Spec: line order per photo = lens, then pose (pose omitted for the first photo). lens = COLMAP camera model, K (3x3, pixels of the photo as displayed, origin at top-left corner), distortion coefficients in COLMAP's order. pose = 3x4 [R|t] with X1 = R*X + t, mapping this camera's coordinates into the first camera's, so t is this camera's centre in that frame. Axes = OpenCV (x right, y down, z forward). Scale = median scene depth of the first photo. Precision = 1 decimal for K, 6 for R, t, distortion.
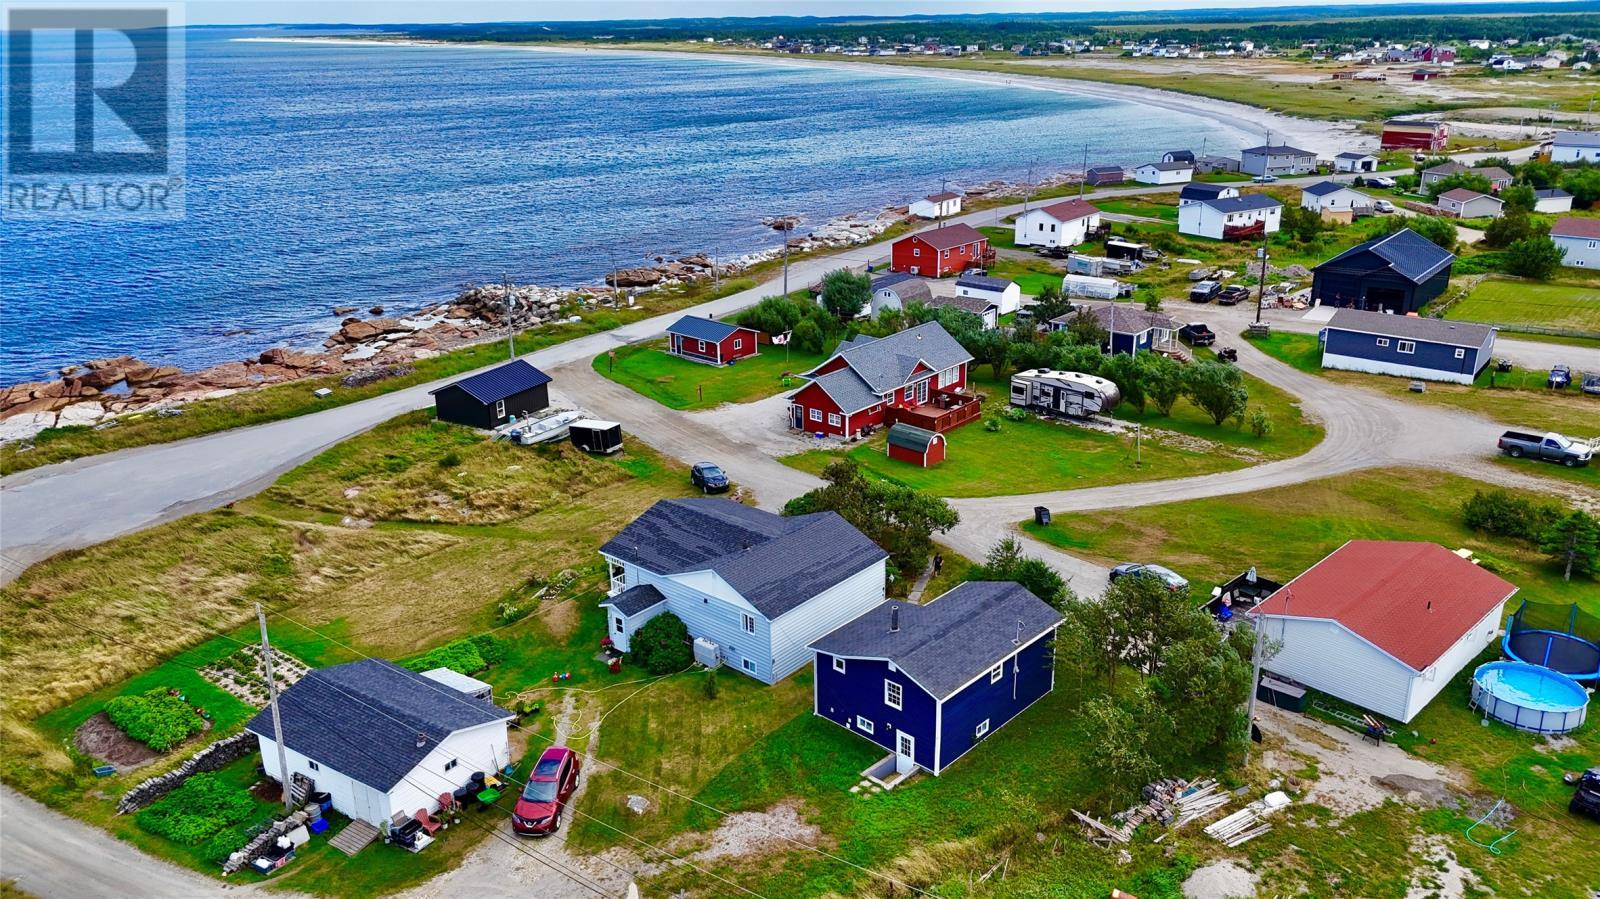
lens RADIAL K [[1172.2, 0, 800.8], [0, 1172.2, 453.4], [0, 0, 1]] dist [0.070125, -0.070847]
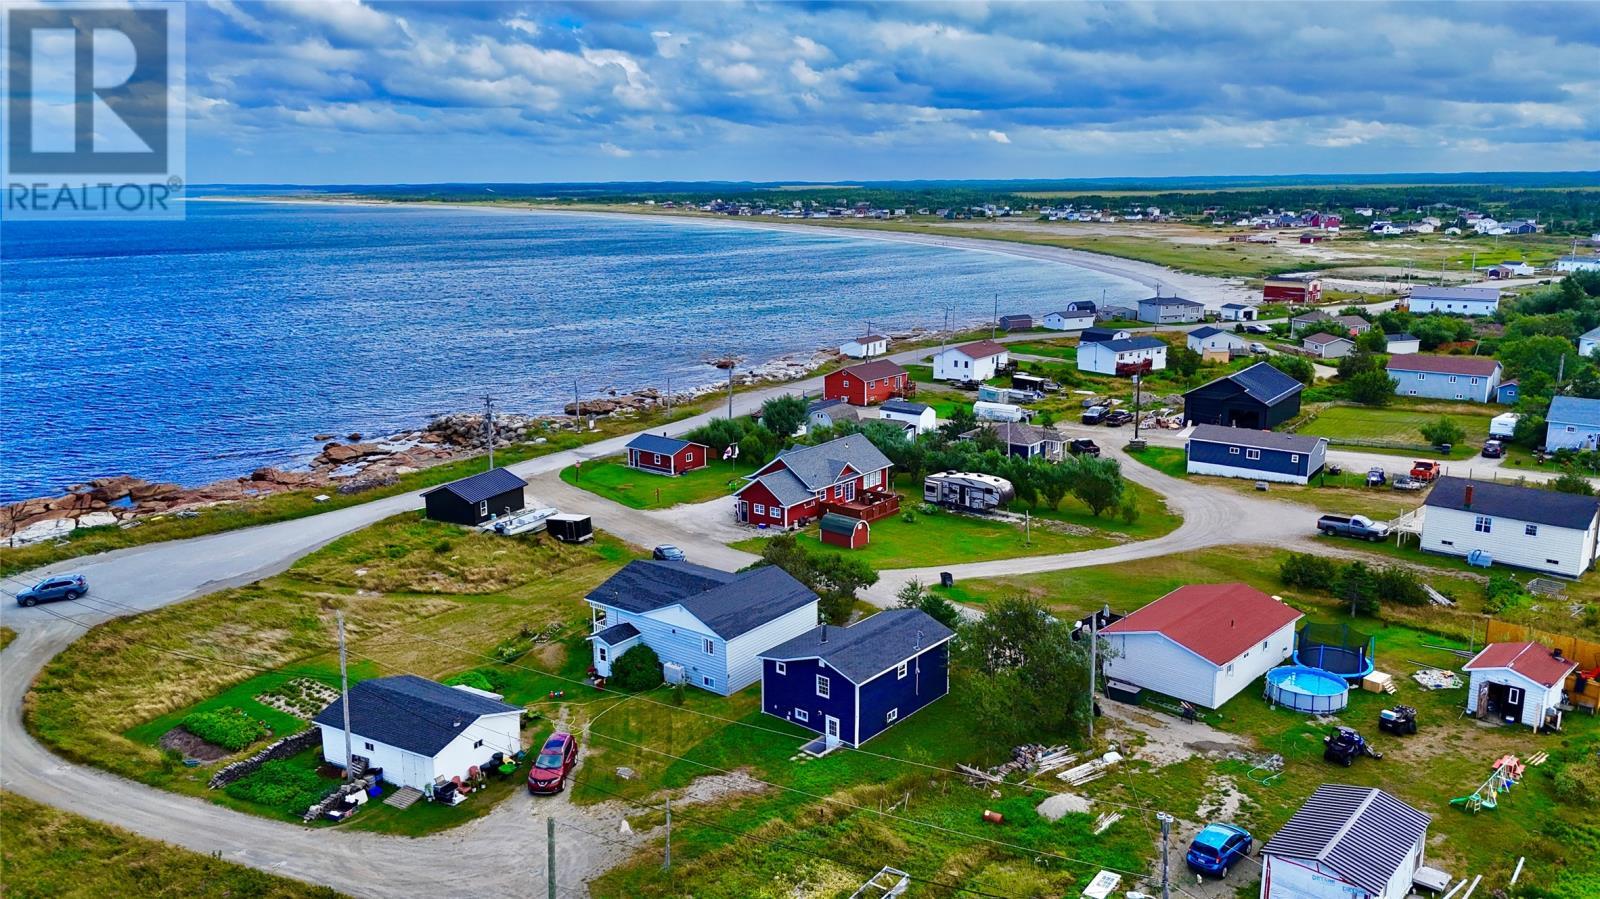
lens RADIAL K [[1172.2, 0, 795.8], [0, 1172.2, 451.2], [0, 0, 1]] dist [0.070125, -0.070847]
pose [[0.998813, -0.003085, 0.048621, -0.007123], [0.009289, 0.991744, -0.127900, 0.060217], [-0.047825, 0.128199, 0.990595, -0.168952]]
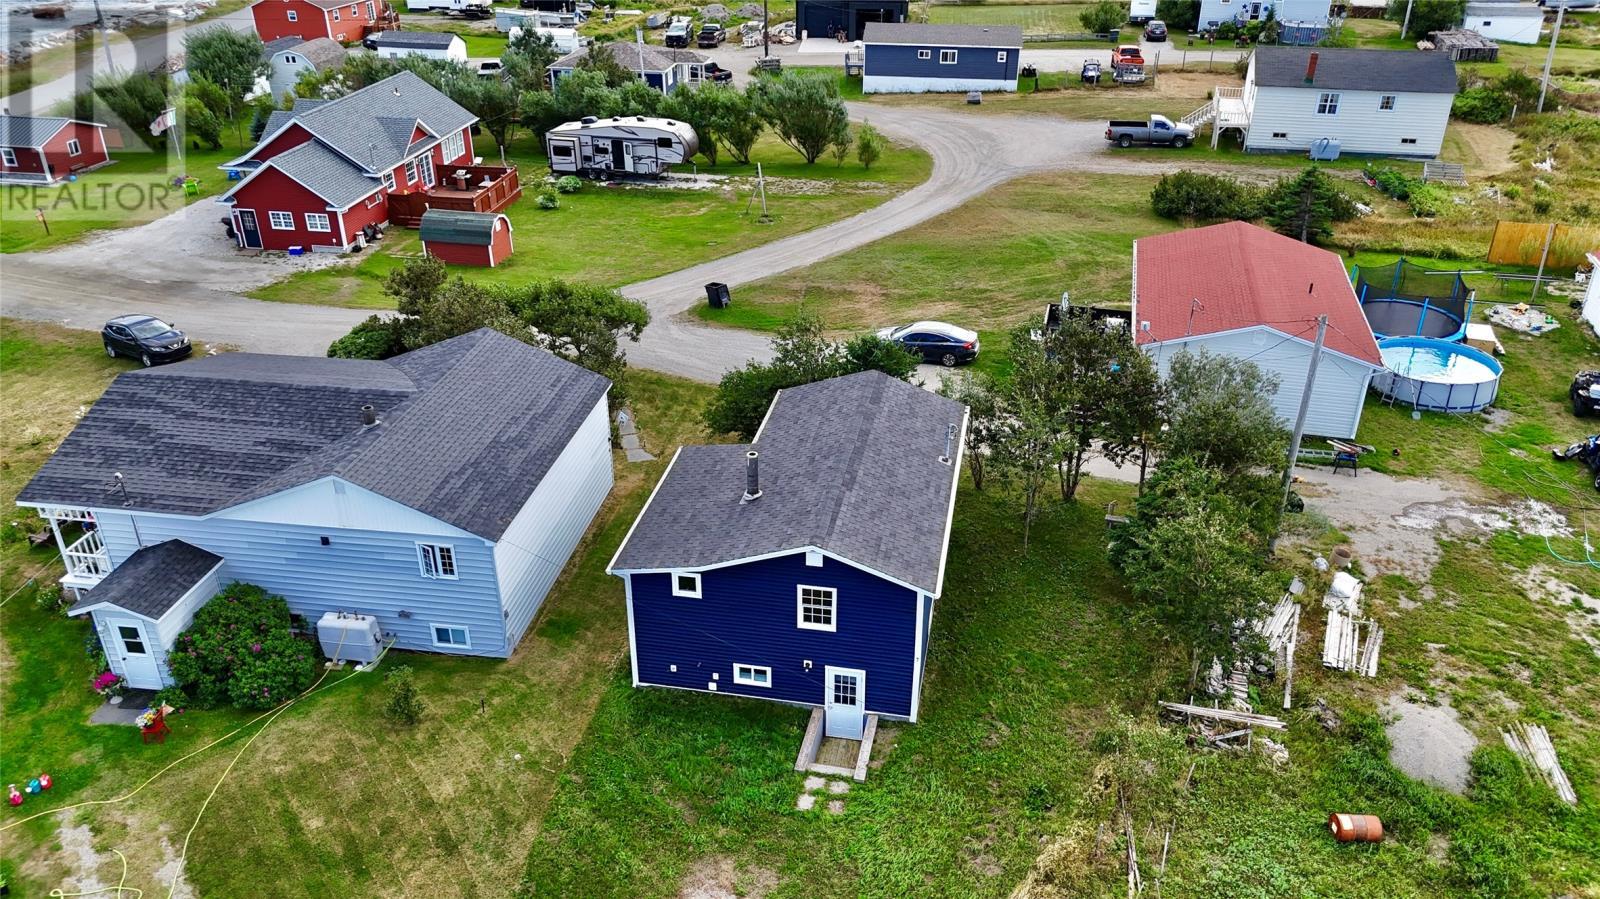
lens RADIAL K [[1172.2, 0, 805.8], [0, 1172.2, 449.9], [0, 0, 1]] dist [0.070125, -0.070847]
pose [[0.844247, -0.236926, 0.480742, -0.087907], [0.168916, 0.968894, 0.180864, 0.020075], [-0.508639, -0.071489, 0.858007, 0.292040]]
